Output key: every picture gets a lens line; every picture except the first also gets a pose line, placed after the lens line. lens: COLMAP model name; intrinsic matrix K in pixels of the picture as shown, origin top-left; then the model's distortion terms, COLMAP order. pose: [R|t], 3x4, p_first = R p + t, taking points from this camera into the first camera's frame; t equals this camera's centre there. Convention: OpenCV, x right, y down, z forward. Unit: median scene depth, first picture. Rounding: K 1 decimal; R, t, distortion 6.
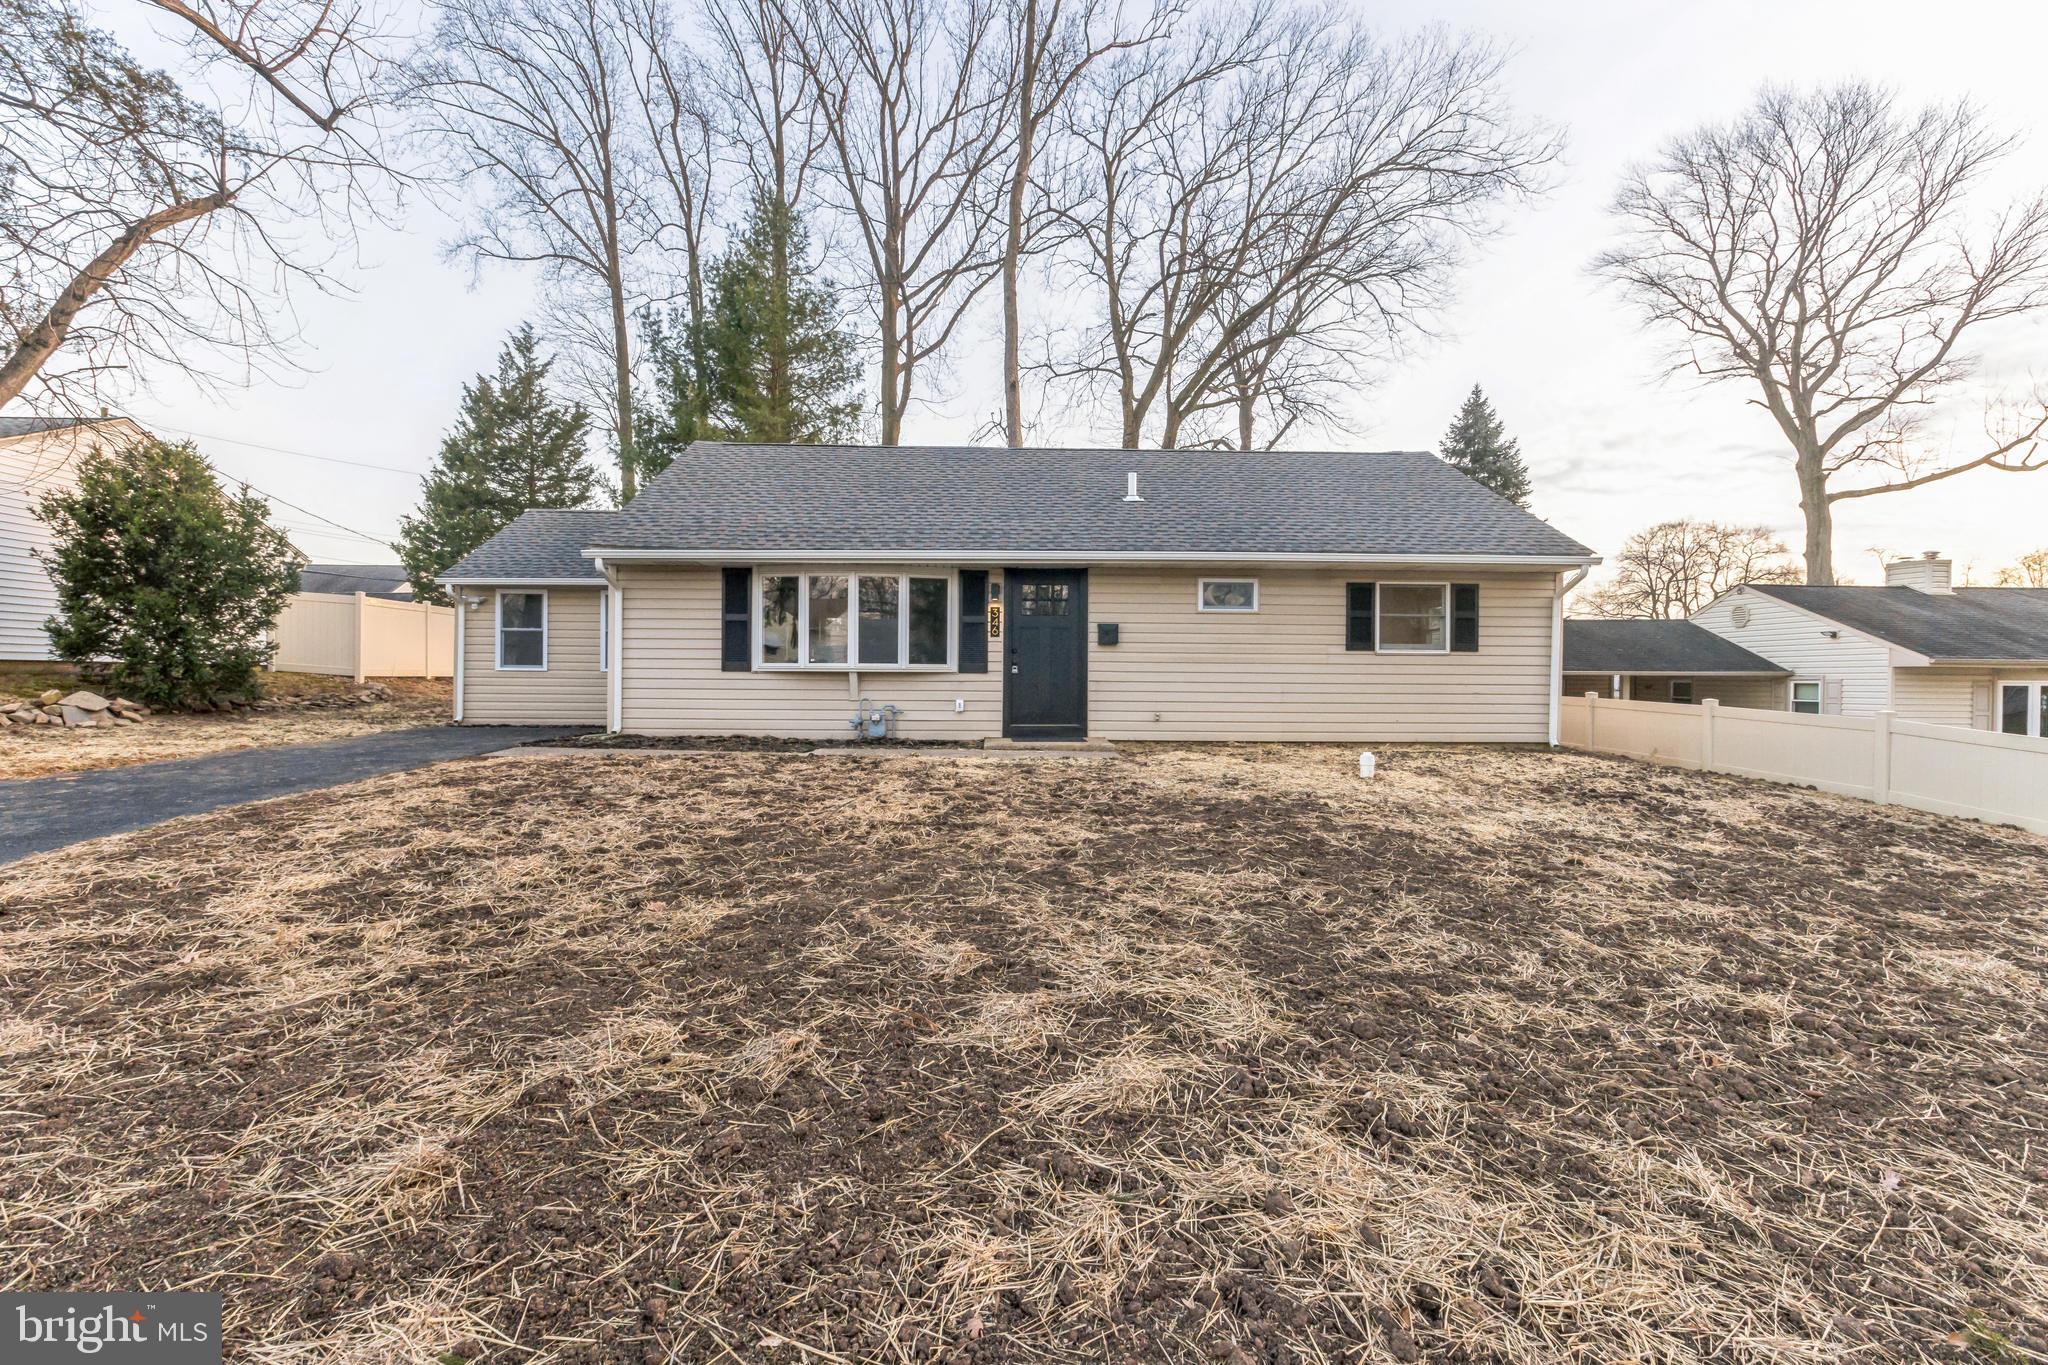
lens RADIAL K [[925.0, 0, 1024.0], [0, 925.0, 682.5], [0, 0, 1]] dist [0.013887, -0.000274]
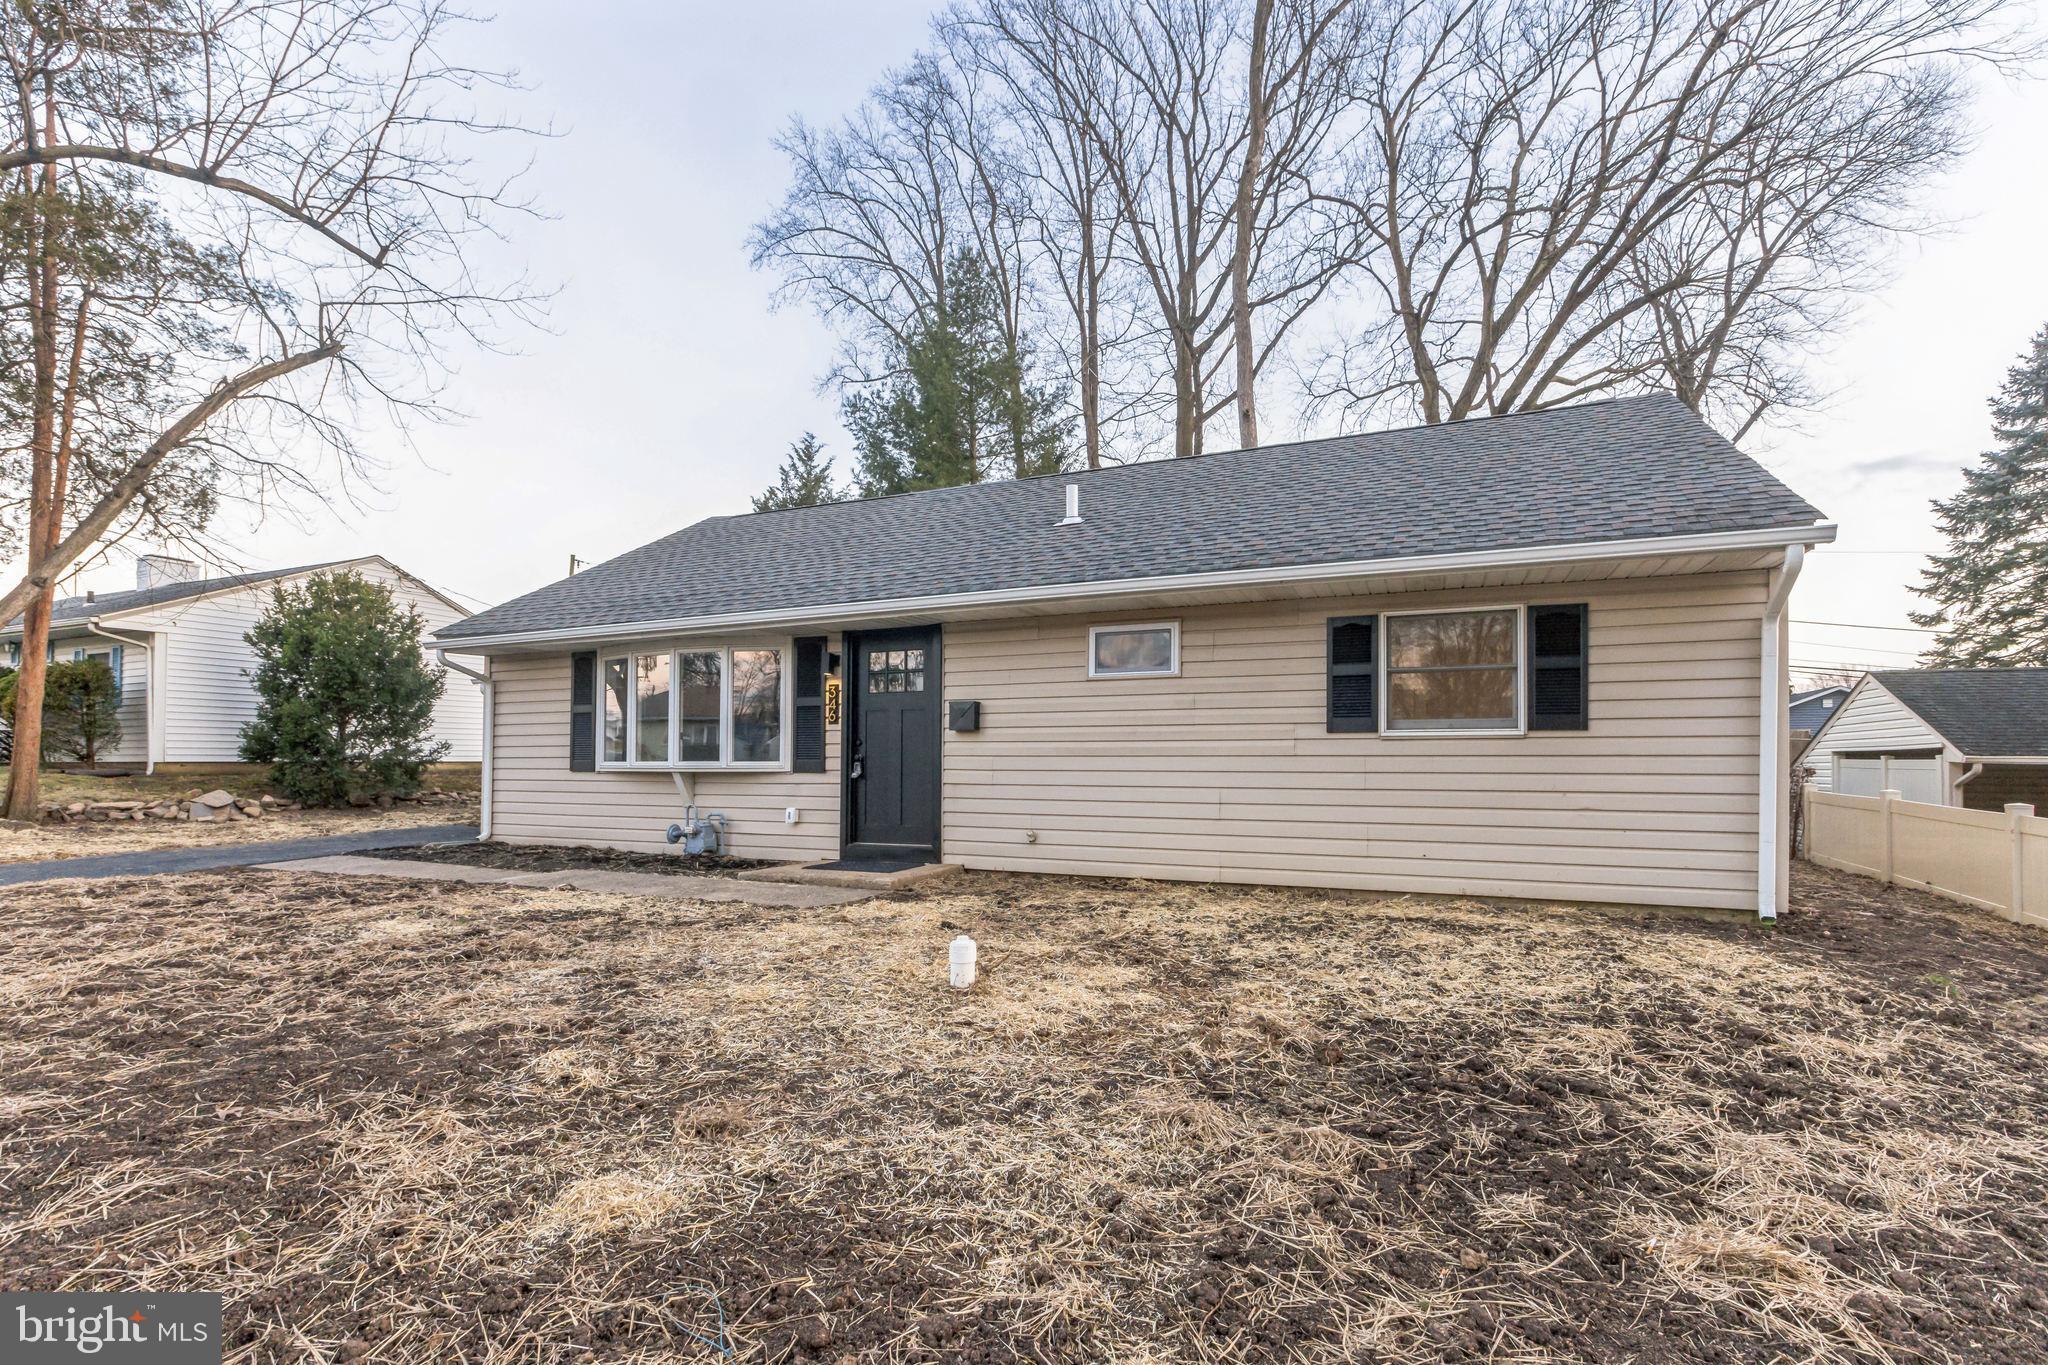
lens RADIAL K [[937.9, 0, 1026.5], [0, 937.9, 759.9], [0, 0, 1]] dist [0.004342, 0.000336]
pose [[0.903567, -0.007582, -0.428379, 0.431943], [0.006584, 0.999971, -0.003812, -0.016489], [0.428395, 0.000624, 0.903591, 0.378978]]
